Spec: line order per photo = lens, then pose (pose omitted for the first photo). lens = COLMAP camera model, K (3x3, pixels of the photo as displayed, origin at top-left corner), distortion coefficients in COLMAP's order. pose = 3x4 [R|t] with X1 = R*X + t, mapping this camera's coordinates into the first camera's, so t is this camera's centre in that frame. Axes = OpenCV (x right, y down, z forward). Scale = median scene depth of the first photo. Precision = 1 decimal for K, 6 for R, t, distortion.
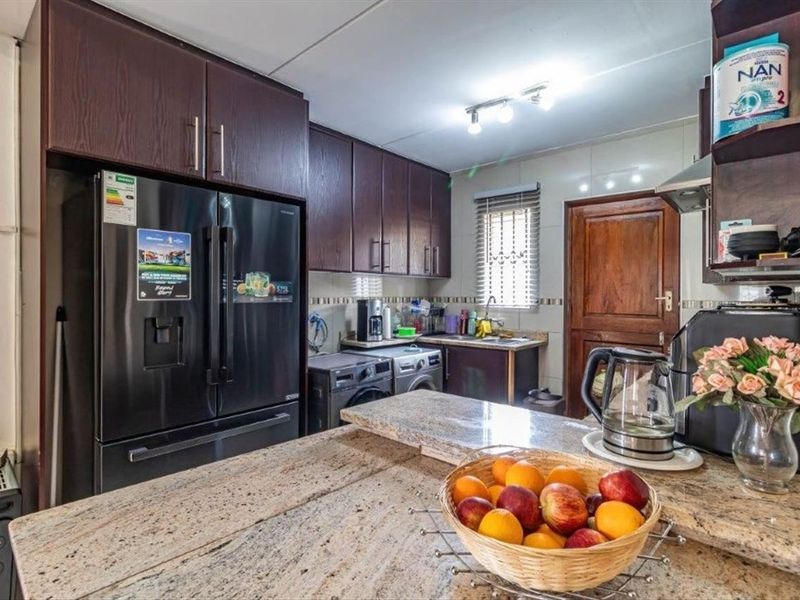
lens RADIAL K [[417.9, 0, 400.2], [0, 417.9, 292.7], [0, 0, 1]] dist [0.002890, 0.000724]
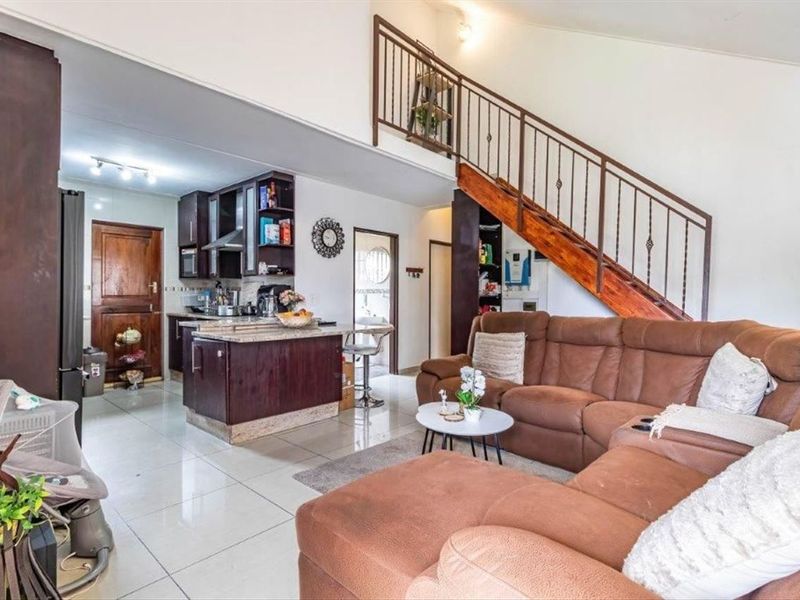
lens RADIAL K [[417.9, 0, 401.3], [0, 417.9, 297.7], [0, 0, 1]] dist [0.002890, 0.000724]
pose [[-0.007977, -0.006894, 0.999944, -1.102047], [-0.005452, 0.999962, 0.006850, 0.041704], [-0.999953, -0.005397, -0.008014, -0.081428]]
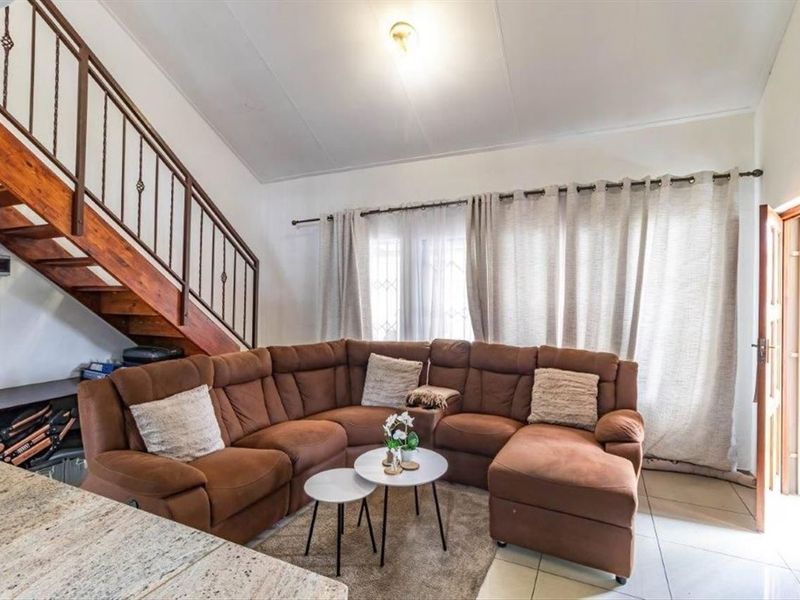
lens RADIAL K [[417.9, 0, 401.5], [0, 417.9, 294.3], [0, 0, 1]] dist [0.002890, 0.000724]
pose [[-0.957657, -0.005633, -0.287857, -0.185246], [-0.006517, 0.999977, 0.002114, -0.048211], [0.287838, 0.003901, -0.957671, 0.505934]]
